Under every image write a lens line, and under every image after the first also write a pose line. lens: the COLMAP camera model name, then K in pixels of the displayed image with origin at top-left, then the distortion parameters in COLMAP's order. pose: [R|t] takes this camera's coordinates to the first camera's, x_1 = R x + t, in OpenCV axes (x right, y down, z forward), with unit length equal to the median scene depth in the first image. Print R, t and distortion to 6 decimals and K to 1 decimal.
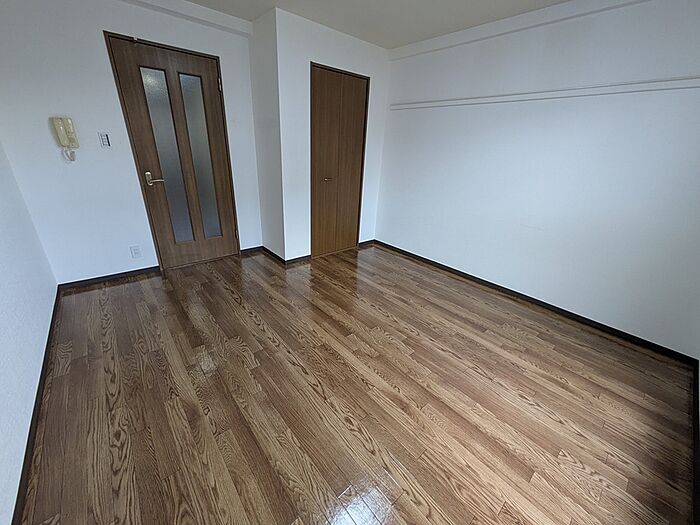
lens RADIAL K [[276.7, 0, 363.1], [0, 276.7, 298.6], [0, 0, 1]] dist [0.001418, 0.000607]
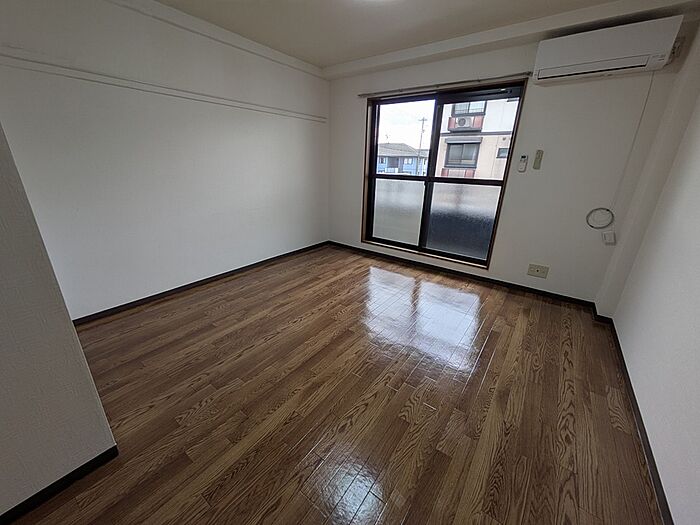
lens RADIAL K [[276.7, 0, 348.9], [0, 276.7, 261.5], [0, 0, 1]] dist [0.001418, 0.000607]
pose [[-0.222936, -0.377433, 0.898801, -0.678470], [0.441007, 0.783213, 0.438280, -0.408267], [-0.869375, 0.494086, -0.008156, 0.682807]]
